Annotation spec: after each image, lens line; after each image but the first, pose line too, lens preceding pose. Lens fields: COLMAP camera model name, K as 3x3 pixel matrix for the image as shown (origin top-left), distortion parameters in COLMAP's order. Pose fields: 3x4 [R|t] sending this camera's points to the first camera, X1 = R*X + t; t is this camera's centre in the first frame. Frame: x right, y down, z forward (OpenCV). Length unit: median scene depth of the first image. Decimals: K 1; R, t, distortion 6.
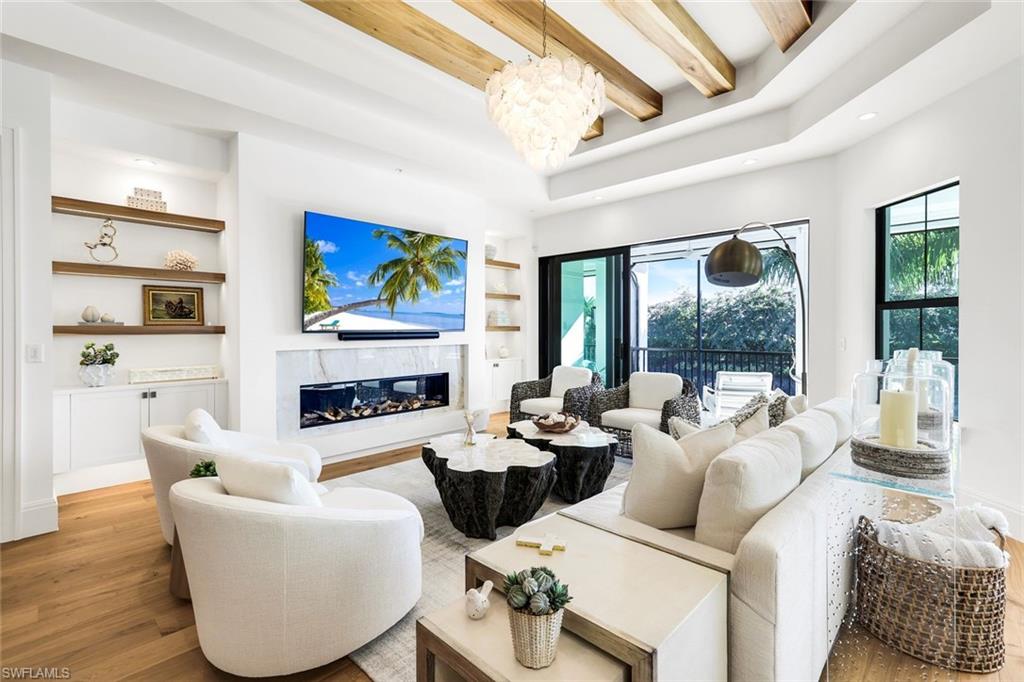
lens RADIAL K [[448.7, 0, 513.1], [0, 448.7, 330.0], [0, 0, 1]] dist [0.000646, 0.000190]
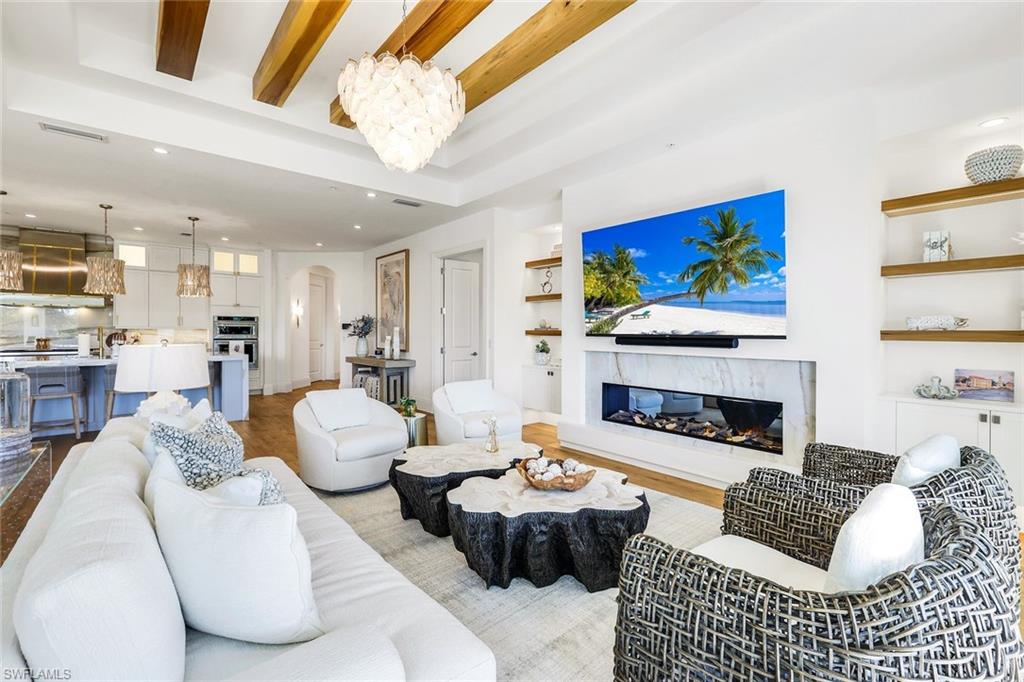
lens RADIAL K [[448.7, 0, 513.1], [0, 448.7, 330.0], [0, 0, 1]] dist [0.000646, 0.000190]
pose [[-0.088652, 0.002257, -0.996060, 0.636855], [-0.005516, 0.999981, 0.002757, -0.010562], [0.996047, 0.005739, -0.088638, 0.818134]]
